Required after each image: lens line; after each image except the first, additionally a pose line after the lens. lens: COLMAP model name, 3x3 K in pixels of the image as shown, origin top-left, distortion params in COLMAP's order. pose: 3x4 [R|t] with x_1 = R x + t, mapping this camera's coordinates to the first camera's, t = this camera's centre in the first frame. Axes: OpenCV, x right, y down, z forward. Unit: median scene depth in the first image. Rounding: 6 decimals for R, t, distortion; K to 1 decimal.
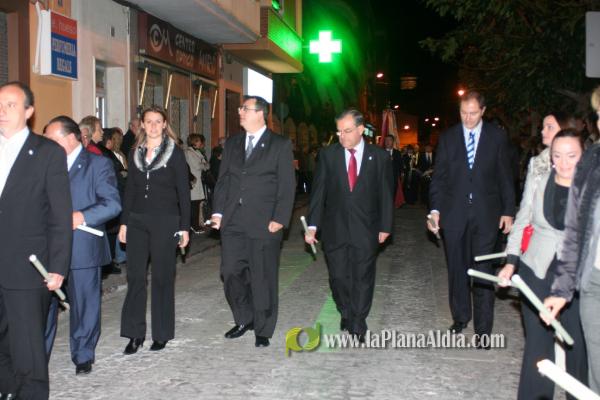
lens RADIAL K [[790.3, 0, 300.0], [0, 790.3, 200.0], [0, 0, 1]] dist [-0.143659, 0.069020]
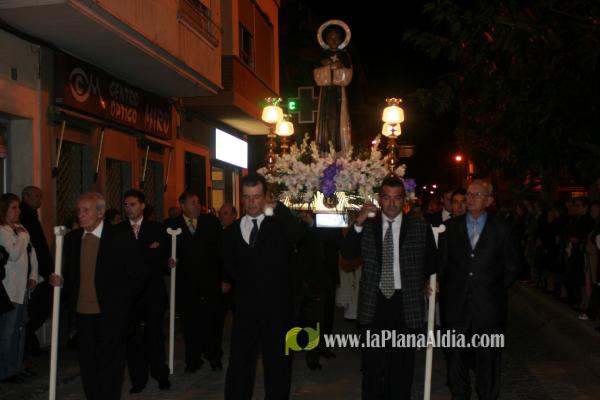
lens RADIAL K [[790.3, 0, 300.0], [0, 790.3, 200.0], [0, 0, 1]] dist [-0.143659, 0.069020]
pose [[0.999859, -0.016763, 0.001312, 0.036025], [0.016813, 0.995903, -0.088852, -0.010975], [0.000183, 0.088862, 0.996044, 0.179174]]
